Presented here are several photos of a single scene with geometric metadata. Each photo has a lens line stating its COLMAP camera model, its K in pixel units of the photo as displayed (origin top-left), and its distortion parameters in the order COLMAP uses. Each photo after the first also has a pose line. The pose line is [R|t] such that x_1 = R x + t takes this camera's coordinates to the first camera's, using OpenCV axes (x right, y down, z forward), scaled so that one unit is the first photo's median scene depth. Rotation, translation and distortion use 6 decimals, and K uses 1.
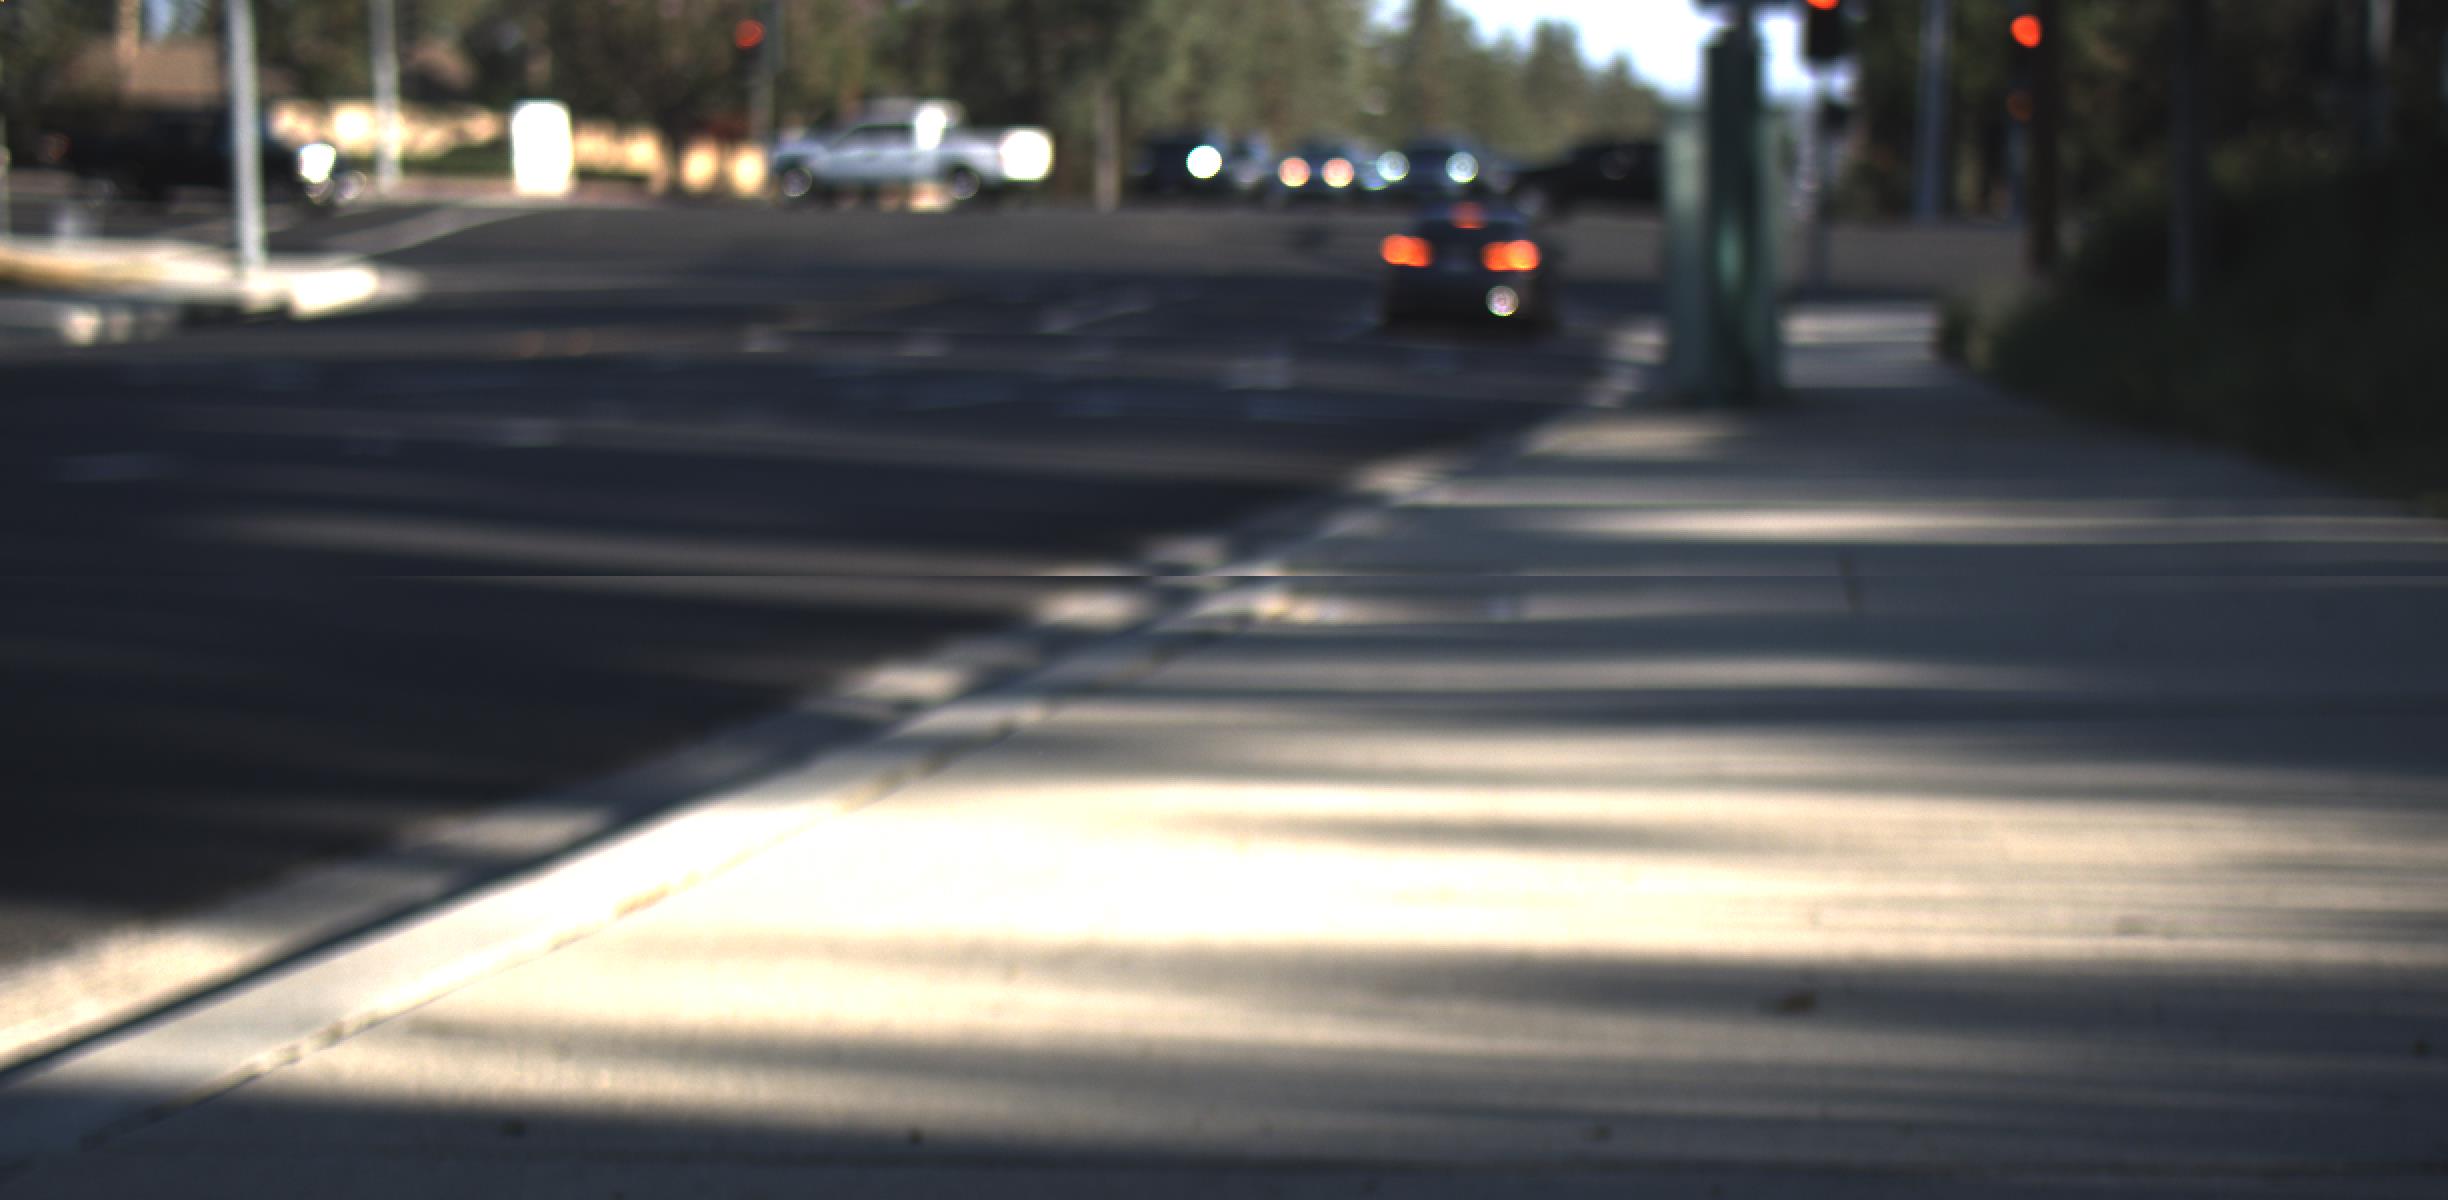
lens RADIAL K [[4667.3, 0, 1264.5], [0, 4667.3, 601.0], [0, 0, 1]] dist [-0.041815, 0.384916]
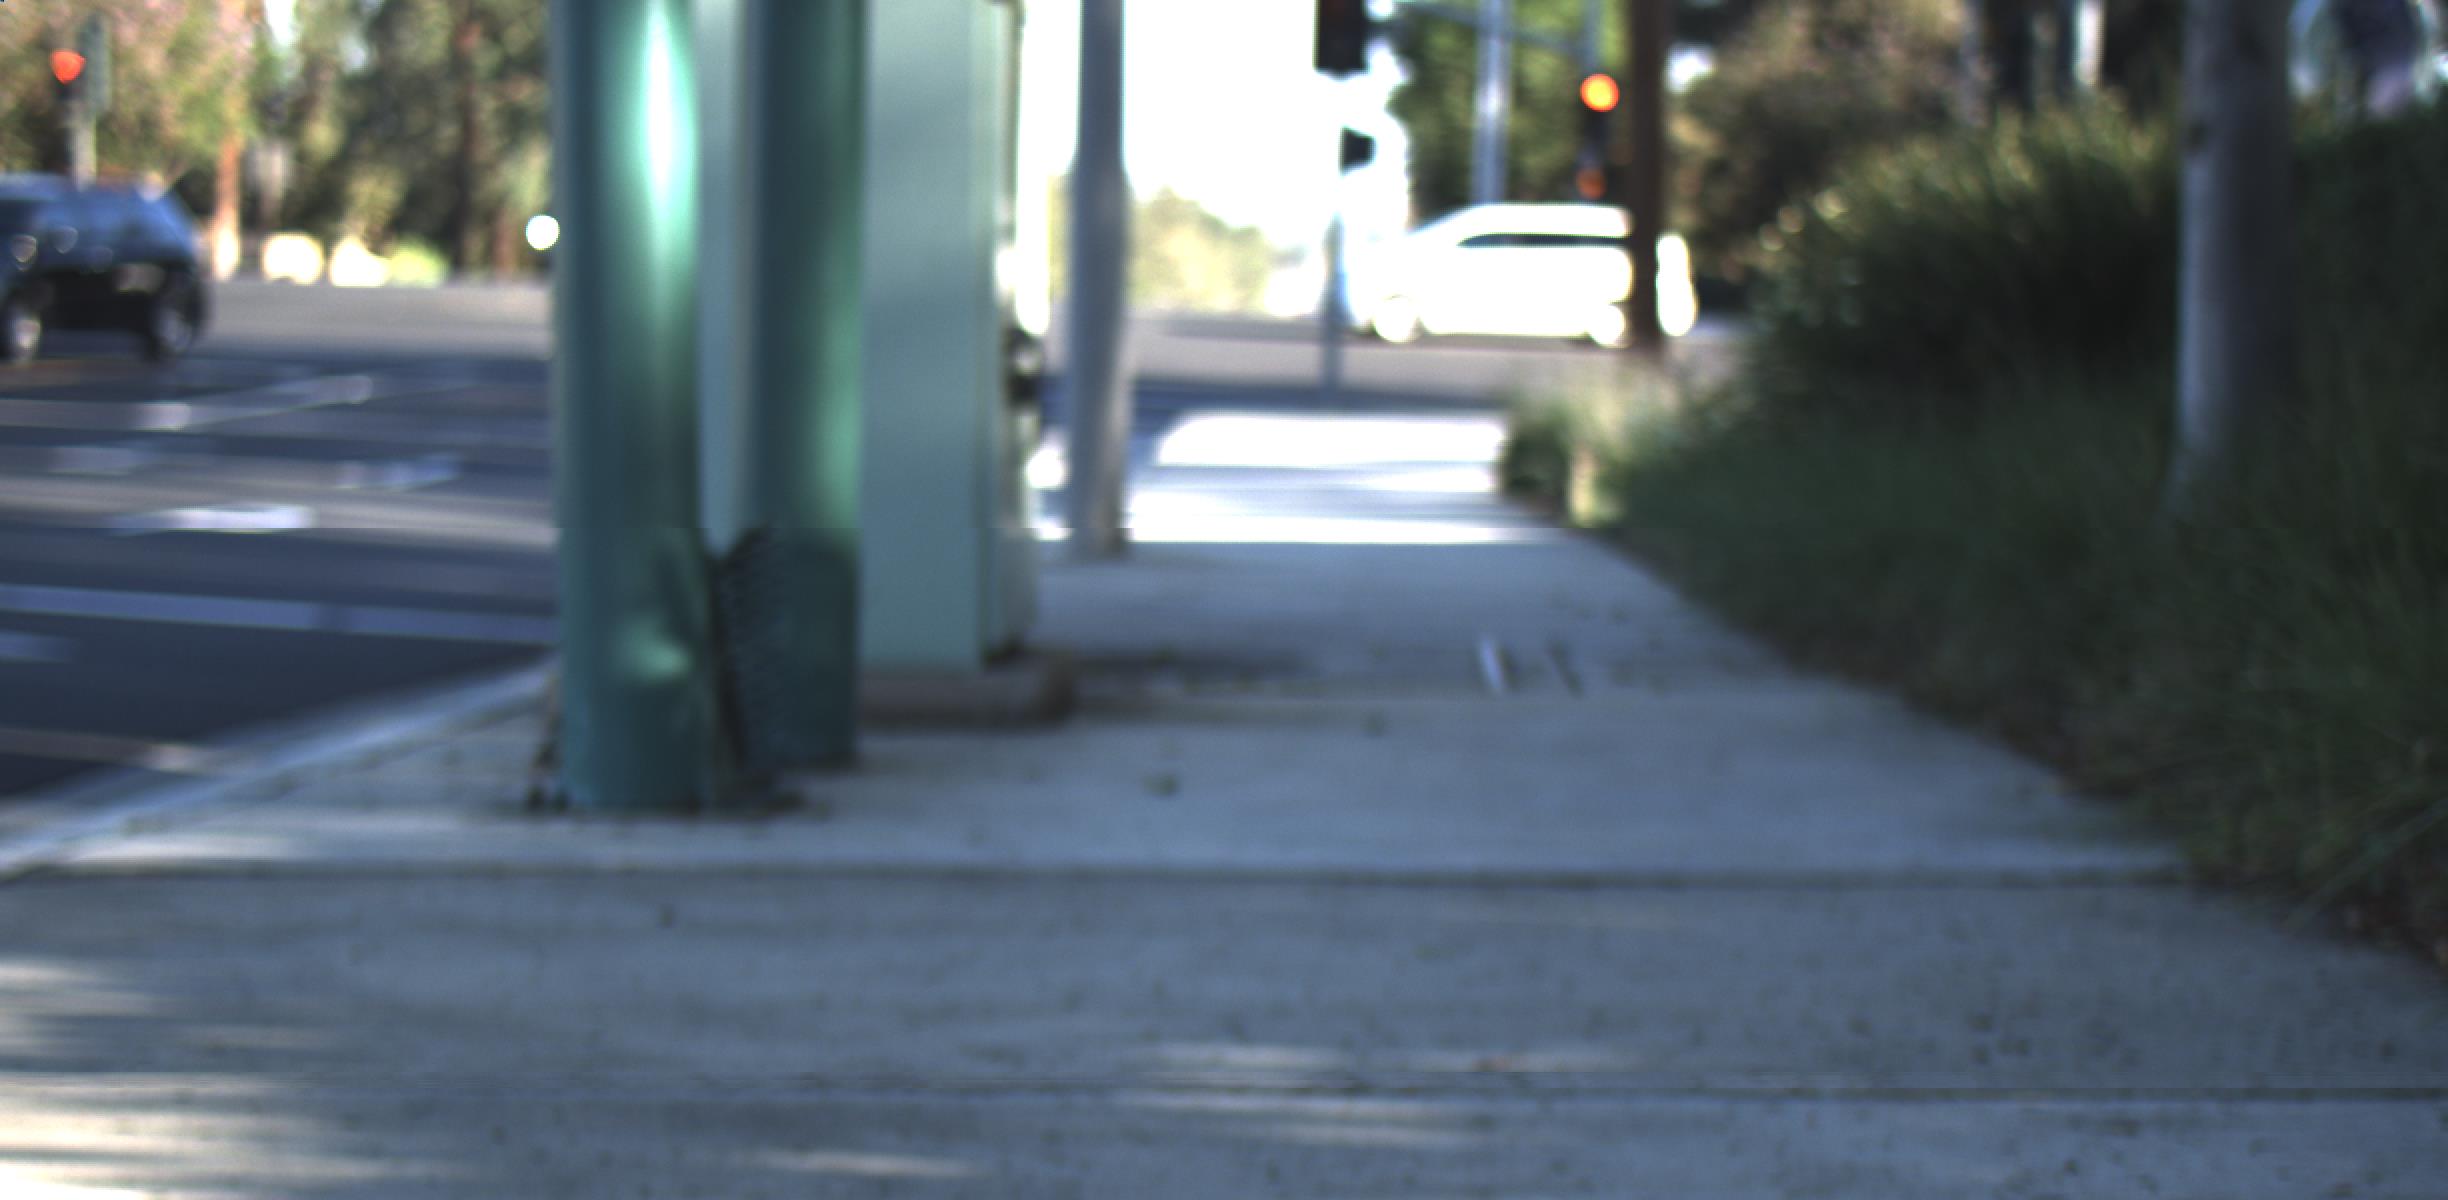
lens RADIAL K [[4684.8, 0, 1221.4], [0, 4684.8, 609.1], [0, 0, 1]] dist [-0.032300, 0.975475]
pose [[0.996110, 0.014320, 0.086942, 0.023618], [-0.012432, 0.999676, -0.022215, -0.010187], [-0.087232, 0.021048, 0.995966, 0.168943]]
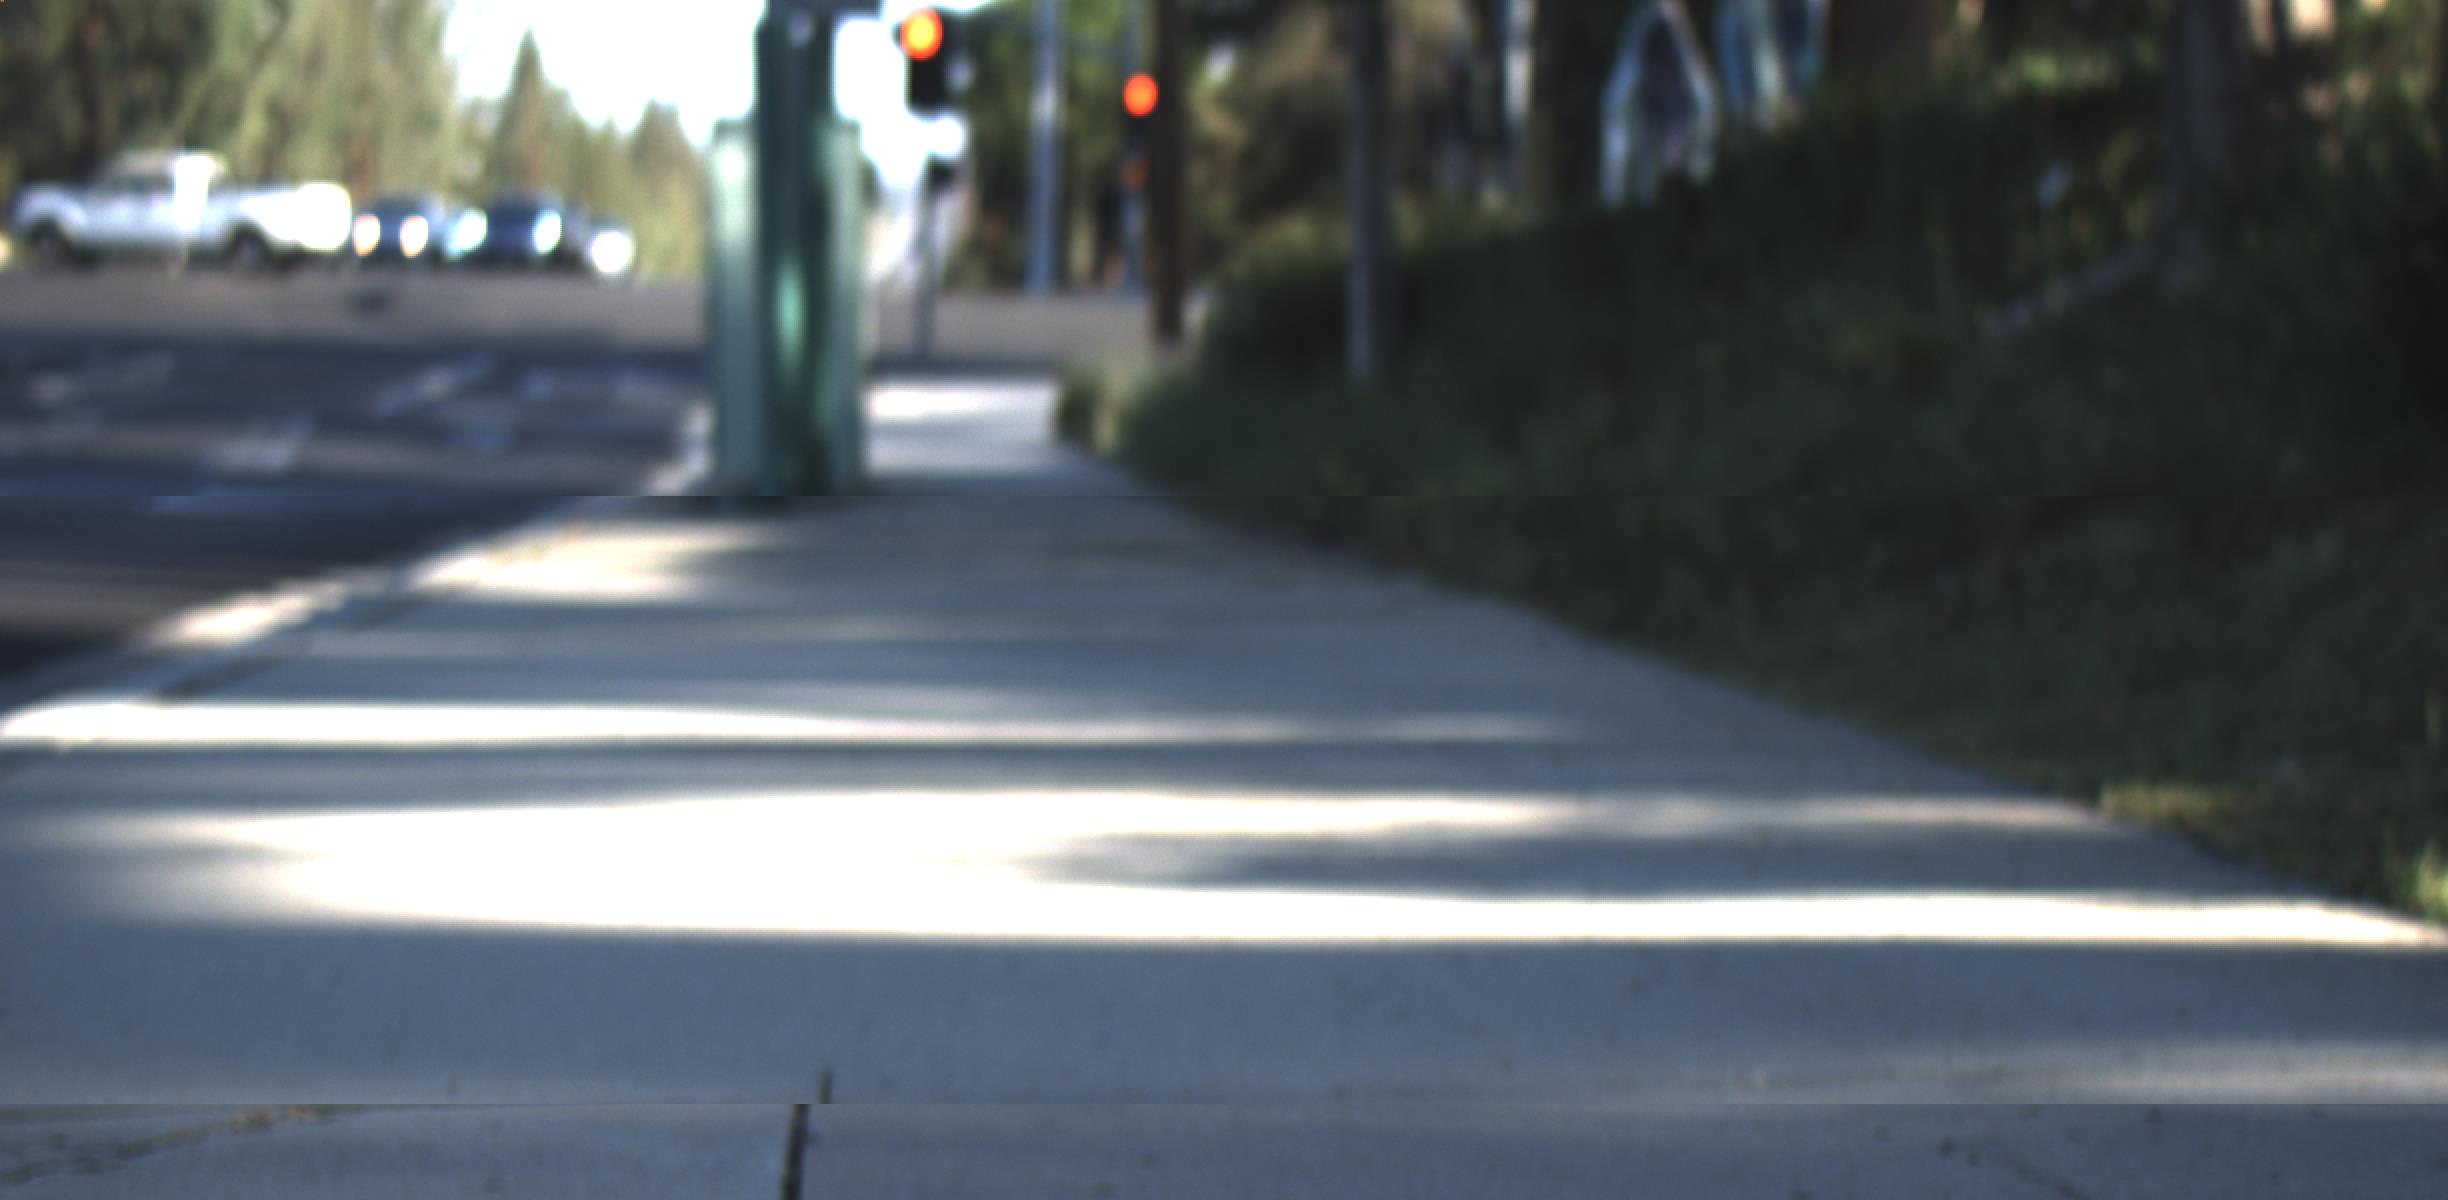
lens RADIAL K [[4684.8, 0, 1221.4], [0, 4684.8, 609.1], [0, 0, 1]] dist [-0.032300, 0.975475]
pose [[0.983794, 0.000504, 0.179299, 0.006874], [0.002066, 0.999898, -0.014151, -0.003133], [-0.179288, 0.014292, 0.983693, 0.051810]]
